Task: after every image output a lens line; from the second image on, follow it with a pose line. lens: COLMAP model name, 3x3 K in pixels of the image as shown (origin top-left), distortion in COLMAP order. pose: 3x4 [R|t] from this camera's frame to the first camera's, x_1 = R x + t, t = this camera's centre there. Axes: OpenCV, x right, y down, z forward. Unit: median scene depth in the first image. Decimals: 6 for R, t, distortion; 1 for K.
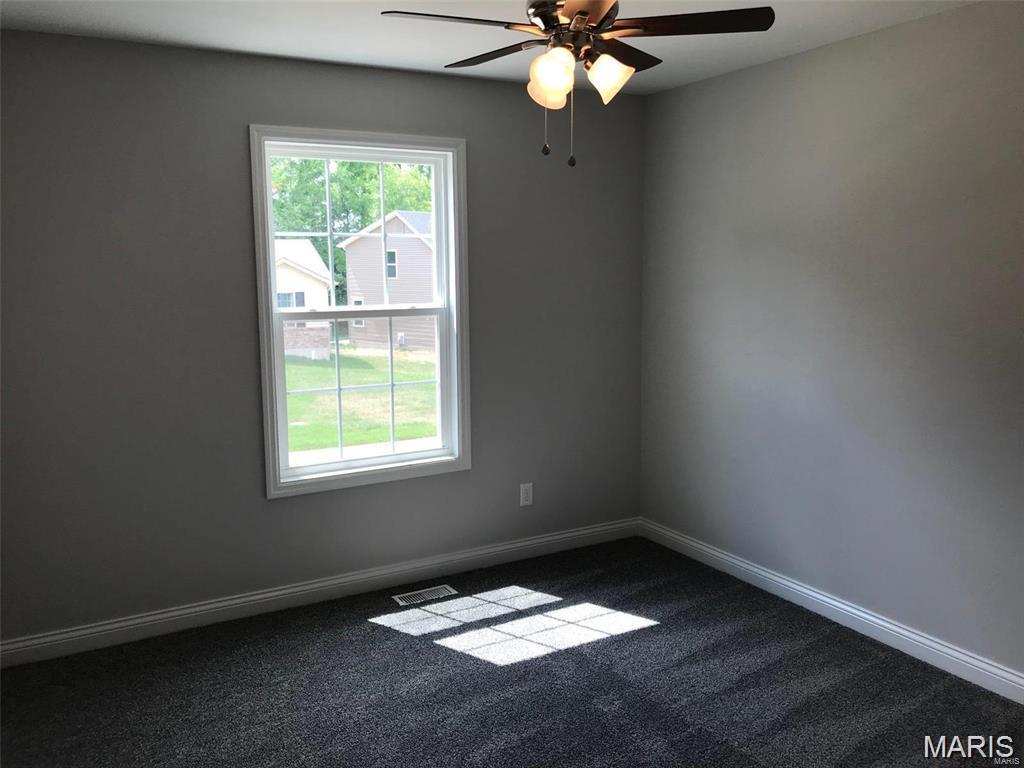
lens RADIAL K [[840.1, 0, 507.5], [0, 840.1, 375.7], [0, 0, 1]] dist [0.014406, -0.014006]
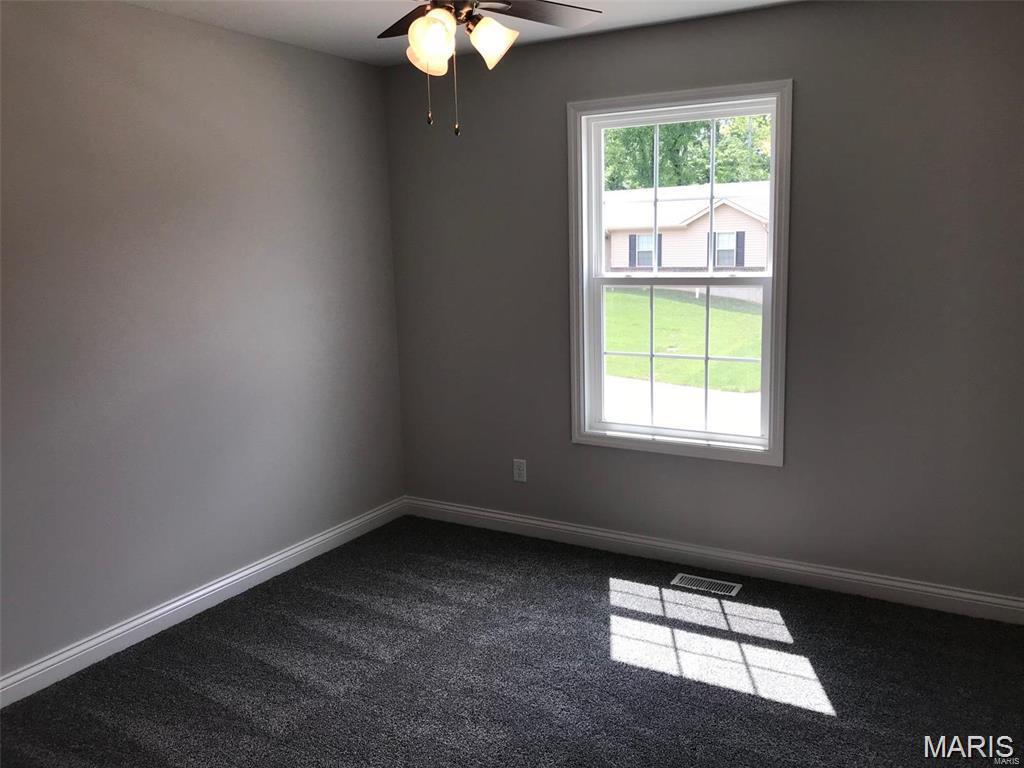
lens RADIAL K [[840.1, 0, 503.8], [0, 840.1, 385.1], [0, 0, 1]] dist [0.014406, -0.014006]
pose [[0.505049, 0.153623, -0.849309, 0.592384], [-0.098809, 0.987854, 0.119925, -0.053356], [0.857416, 0.023351, 0.514093, 0.341348]]
